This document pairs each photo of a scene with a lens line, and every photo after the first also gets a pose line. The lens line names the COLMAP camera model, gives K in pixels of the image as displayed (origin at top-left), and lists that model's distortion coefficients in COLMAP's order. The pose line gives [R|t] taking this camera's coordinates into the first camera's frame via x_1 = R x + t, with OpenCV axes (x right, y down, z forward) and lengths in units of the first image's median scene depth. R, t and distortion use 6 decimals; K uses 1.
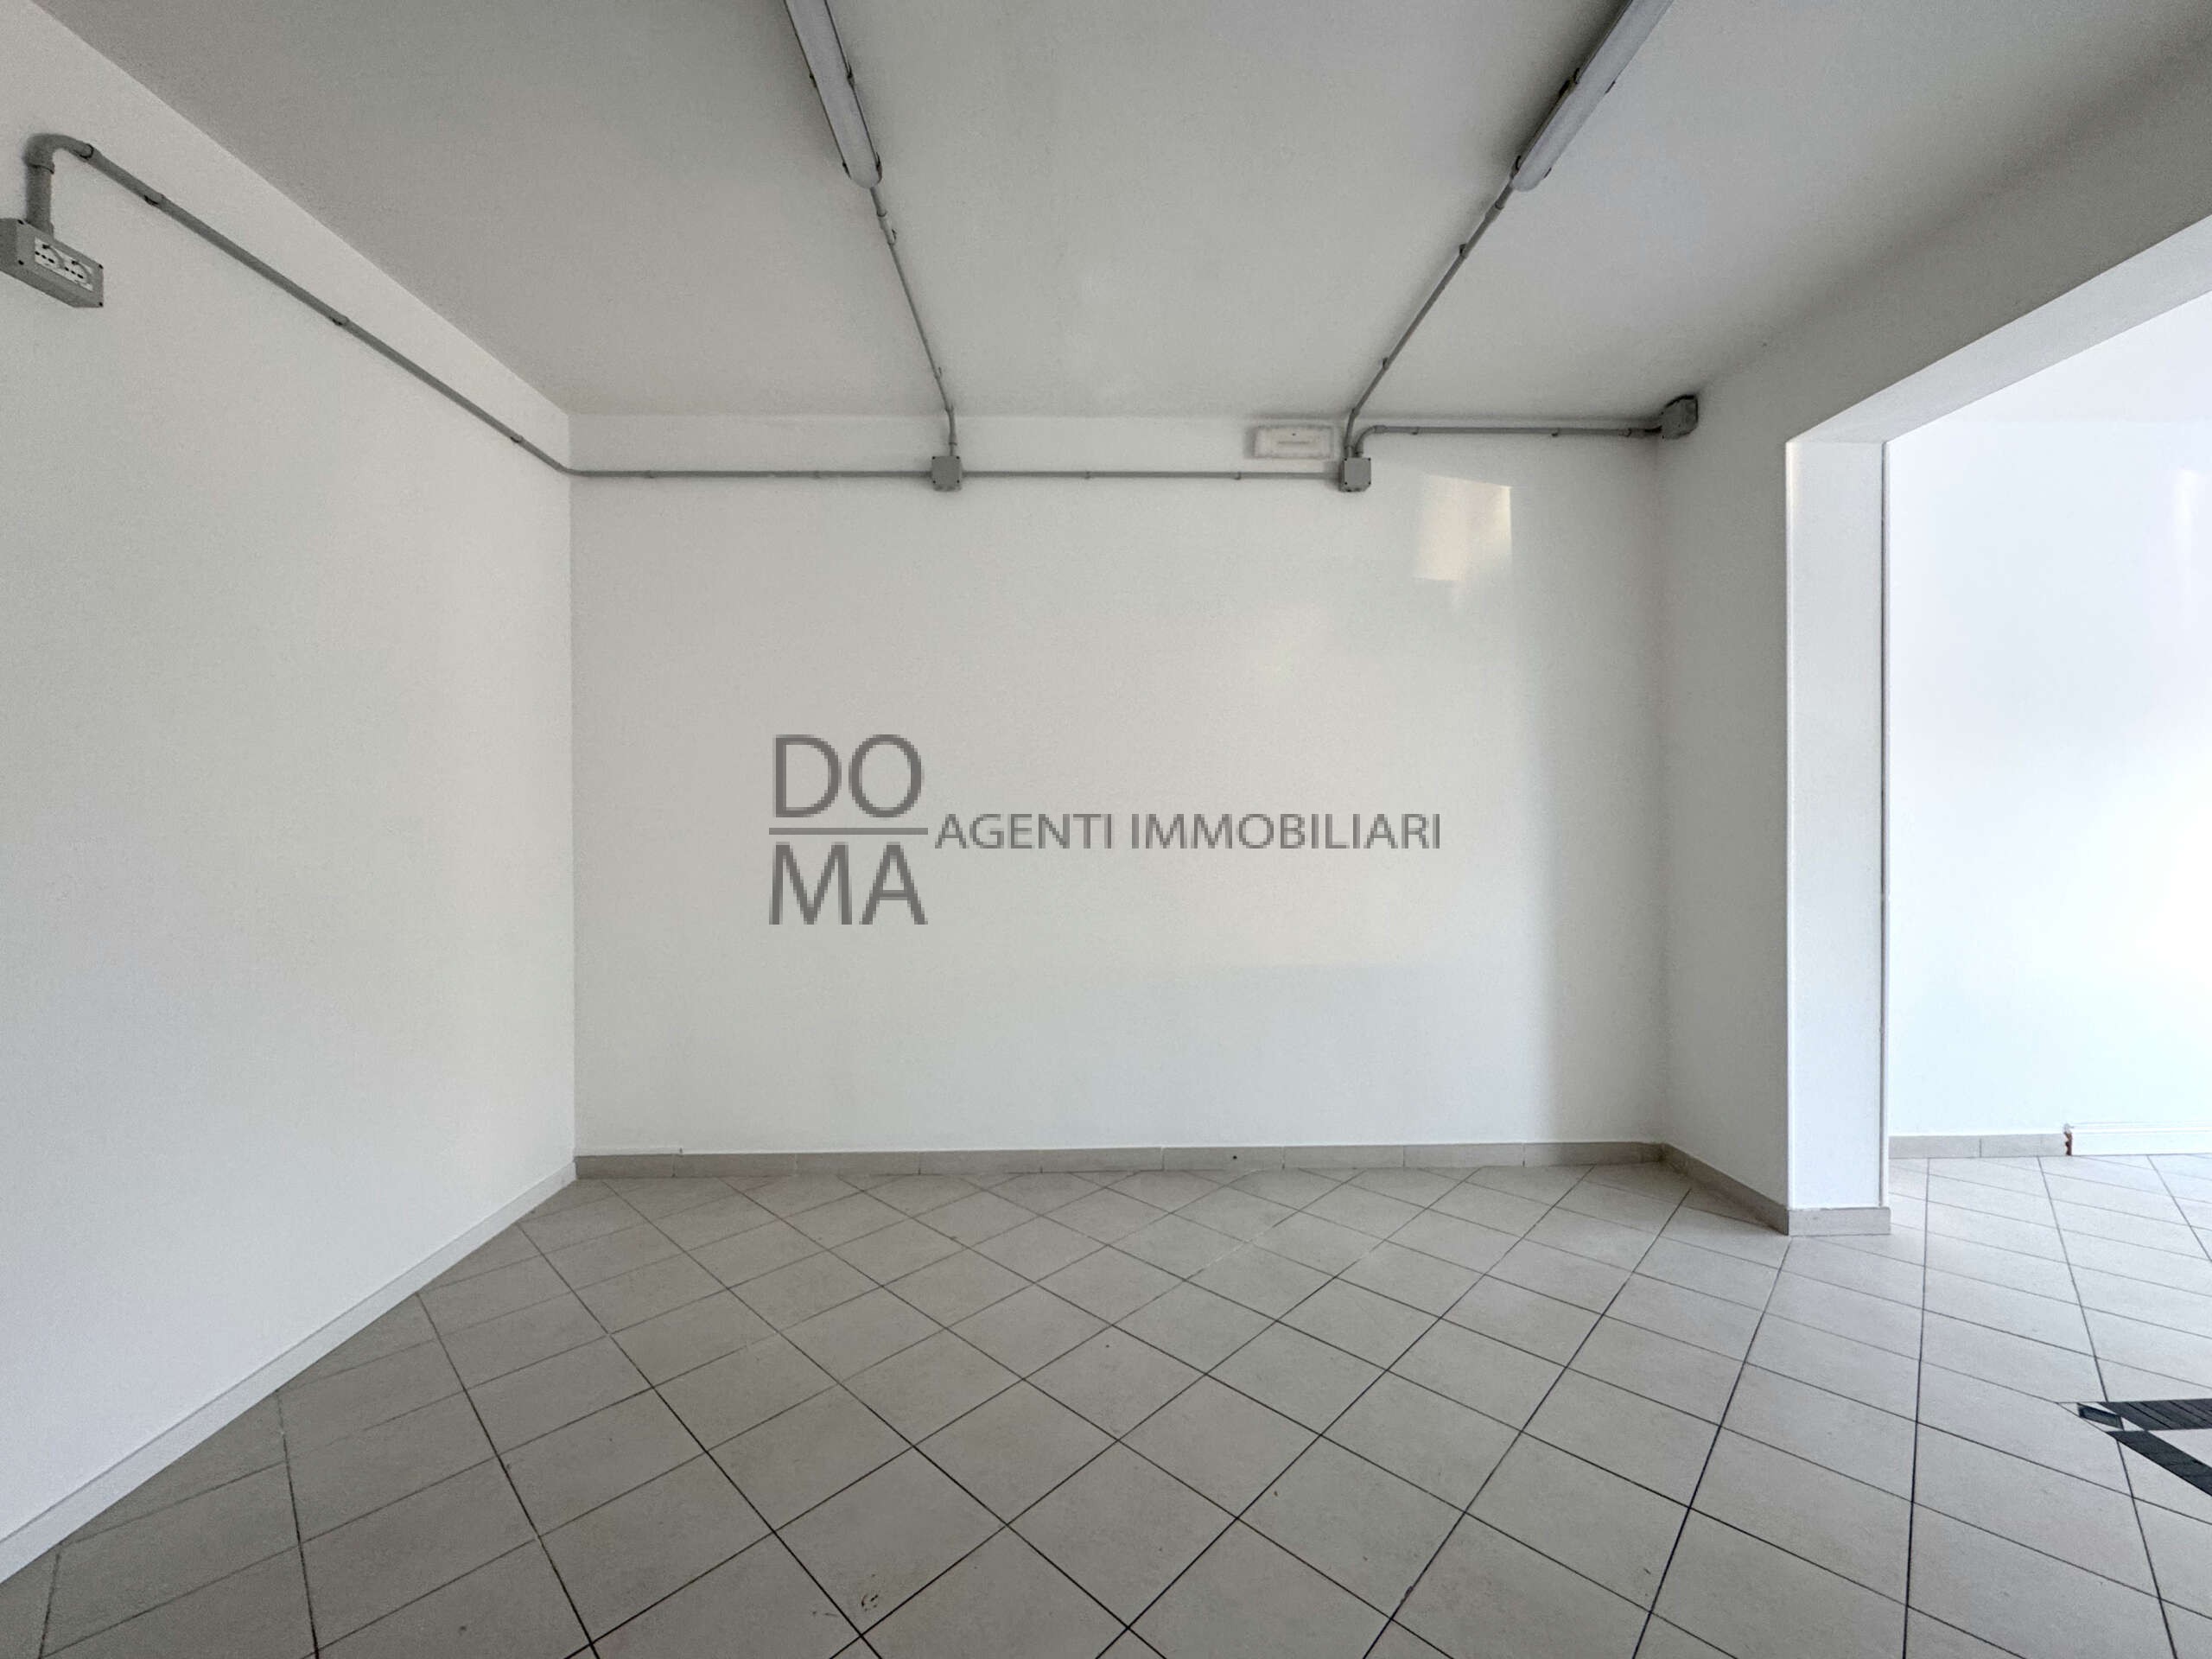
lens RADIAL K [[879.6, 0, 1103.3], [0, 879.6, 826.6], [0, 0, 1]] dist [-0.000984, 0.000044]
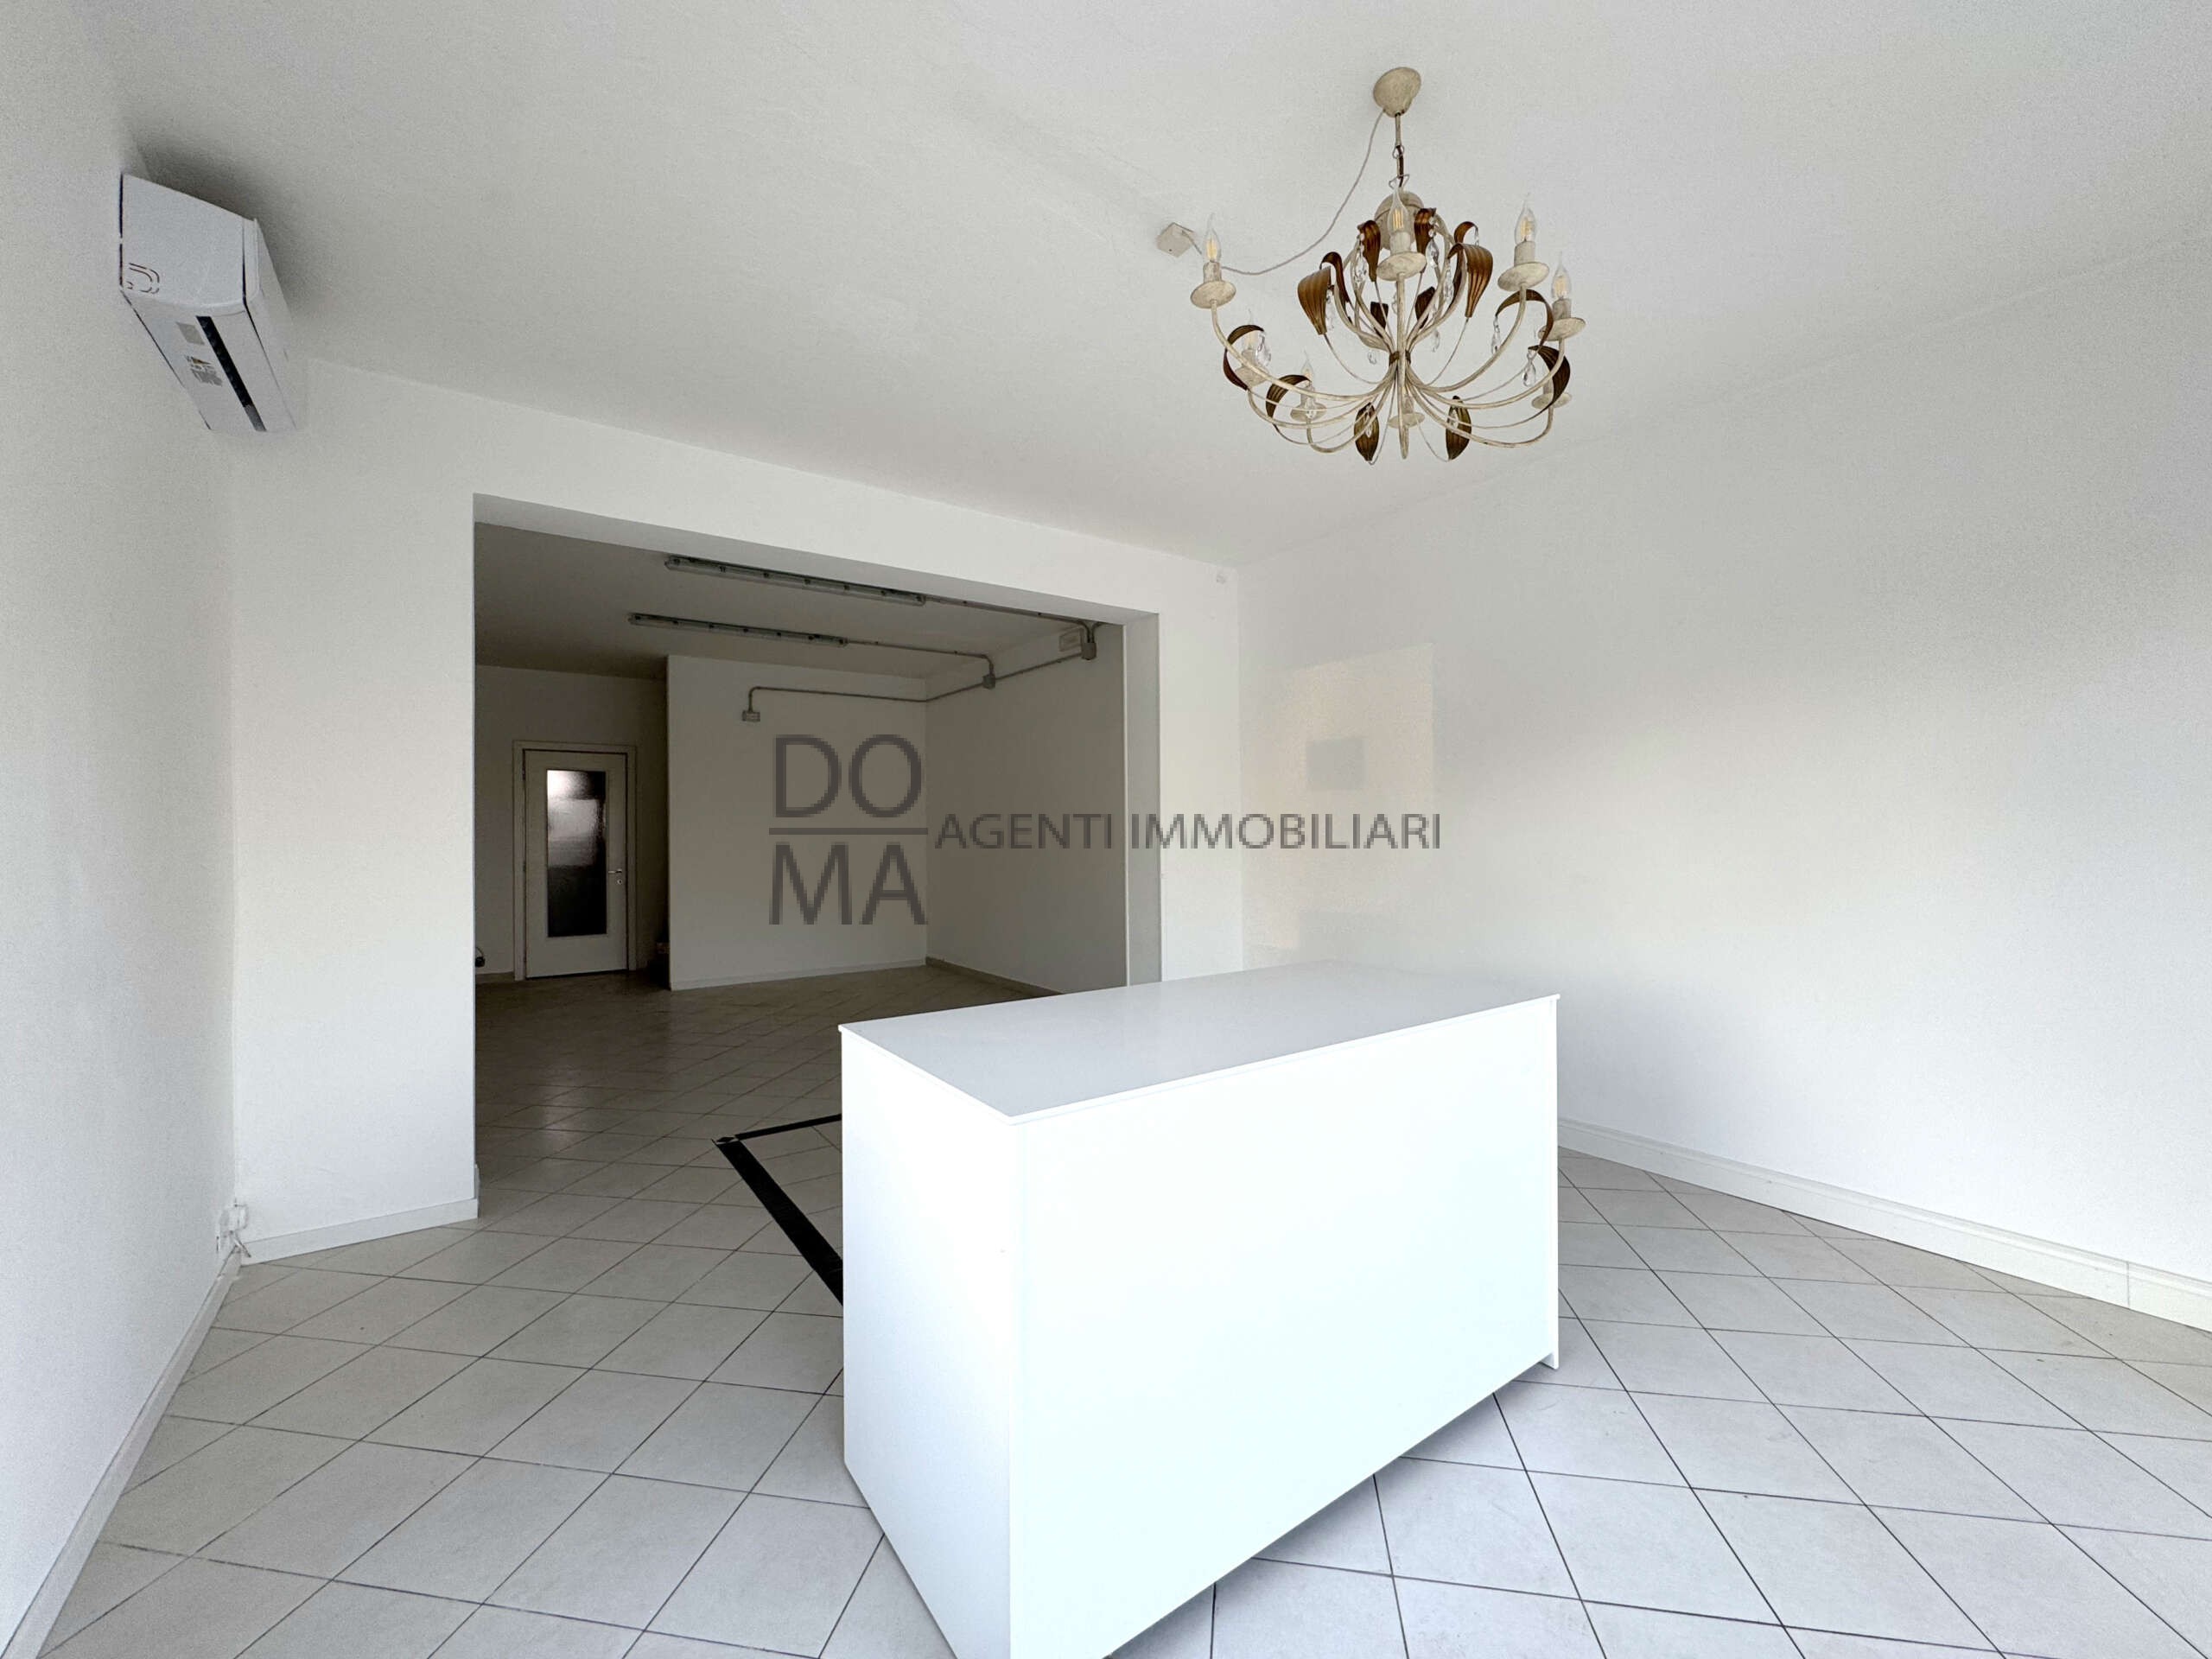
lens RADIAL K [[879.6, 0, 1103.3], [0, 879.6, 826.6], [0, 0, 1]] dist [-0.000984, 0.000044]
pose [[0.558207, -0.001955, -0.829700, 1.963343], [-0.005538, 0.999966, -0.006082, -0.004717], [0.829683, 0.007990, 0.558177, -0.046684]]
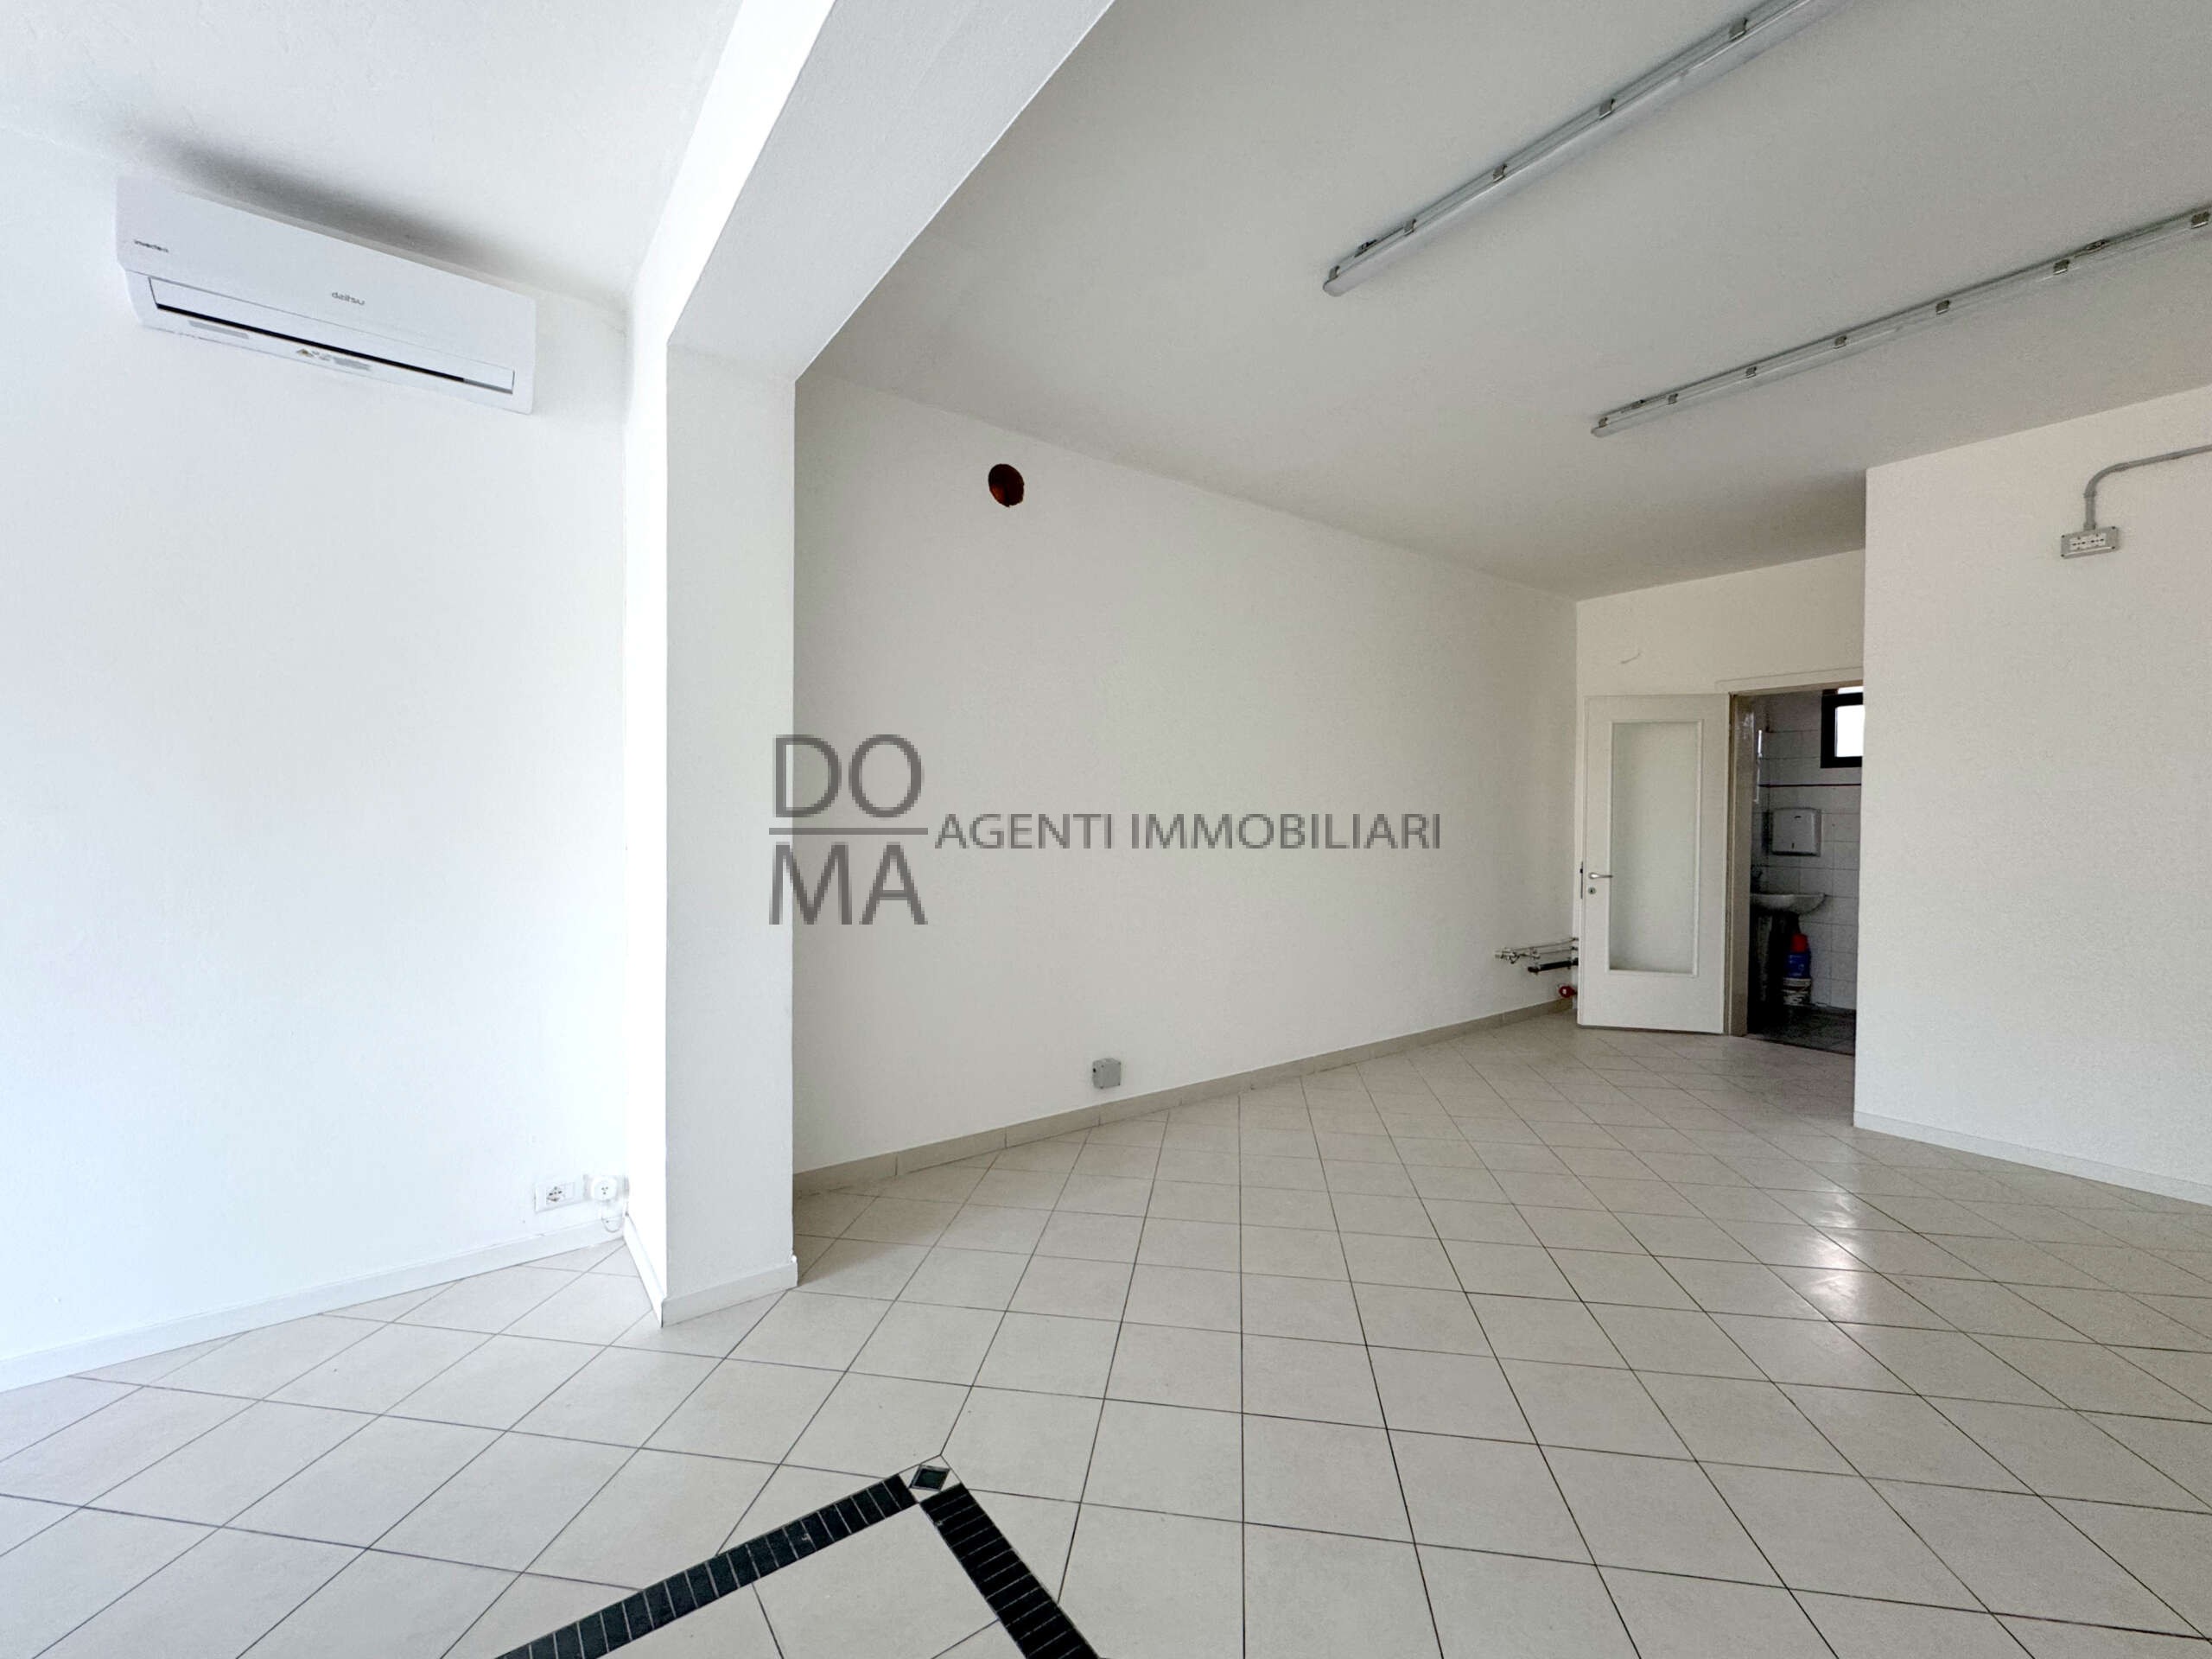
lens RADIAL K [[895.7, 0, 1106.7], [0, 895.7, 824.9], [0, 0, 1]] dist [0.000294, 0.000078]
pose [[-0.817131, 0.005821, -0.576423, 0.927487], [-0.009076, 0.999695, 0.022962, -0.006489], [0.576381, 0.023995, -0.816829, 0.700548]]
